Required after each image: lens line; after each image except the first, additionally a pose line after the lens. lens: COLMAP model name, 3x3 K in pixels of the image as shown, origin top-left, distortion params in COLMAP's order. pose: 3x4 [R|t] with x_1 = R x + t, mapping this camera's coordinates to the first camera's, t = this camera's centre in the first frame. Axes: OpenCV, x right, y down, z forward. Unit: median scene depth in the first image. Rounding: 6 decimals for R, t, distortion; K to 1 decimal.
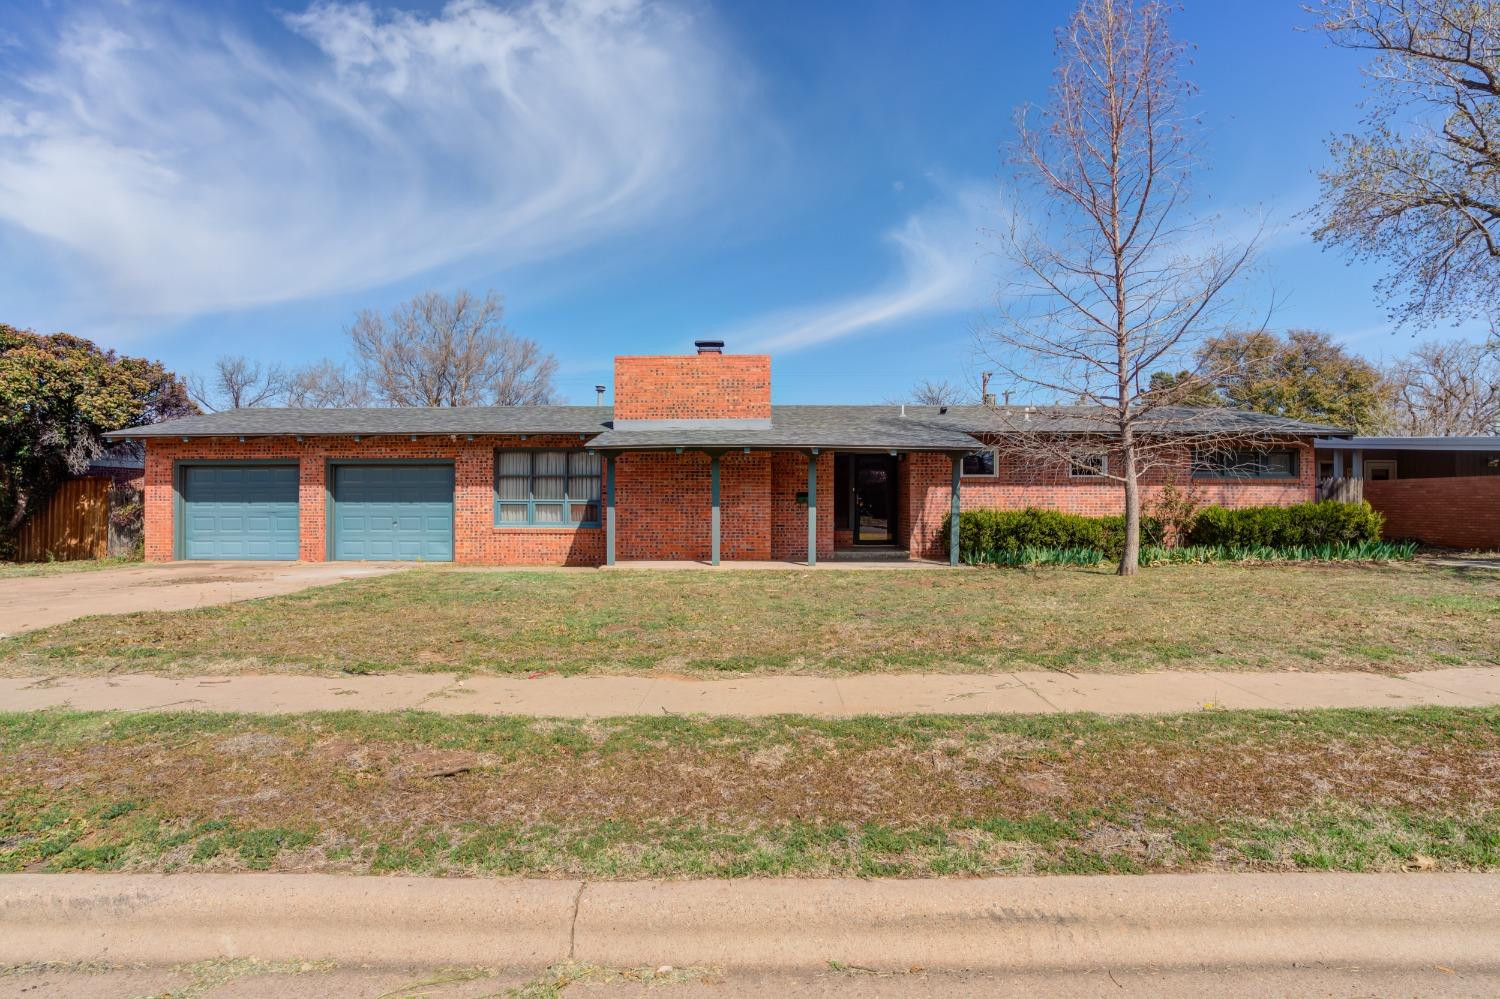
lens RADIAL K [[820.7, 0, 728.8], [0, 820.7, 498.7], [0, 0, 1]] dist [-0.054834, 0.034560]
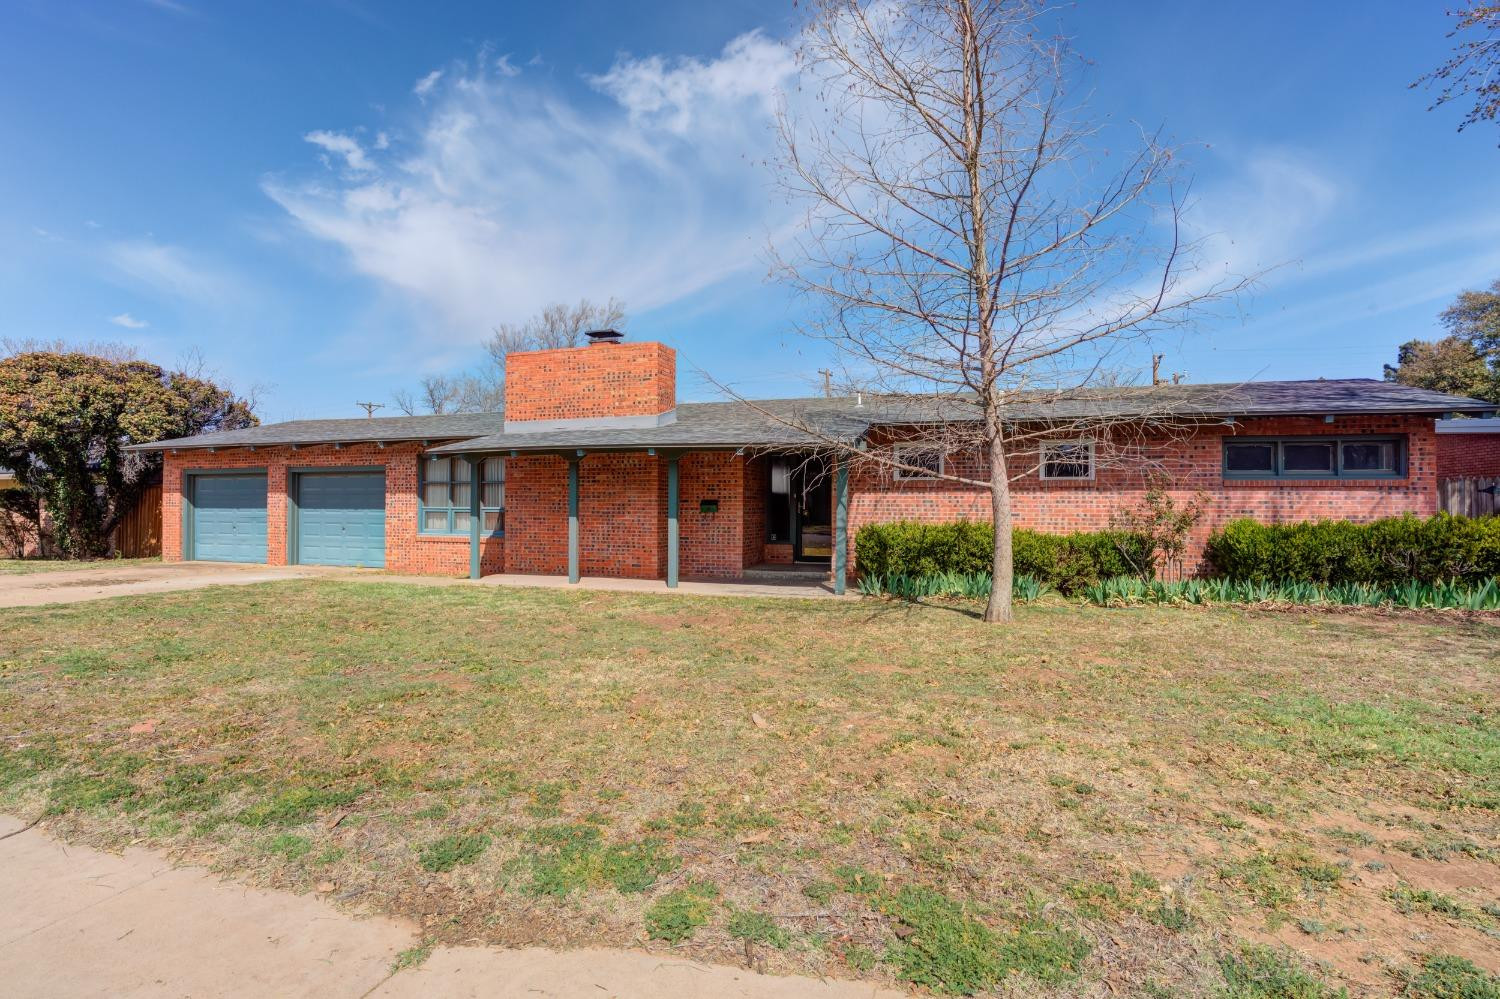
lens RADIAL K [[790.1, 0, 759.3], [0, 790.1, 494.4], [0, 0, 1]] dist [-0.058122, 0.038967]
pose [[0.952743, -0.001453, -0.303774, 0.386955], [0.000534, 0.999995, -0.003107, -0.010527], [0.303777, 0.002797, 0.952739, 0.226942]]
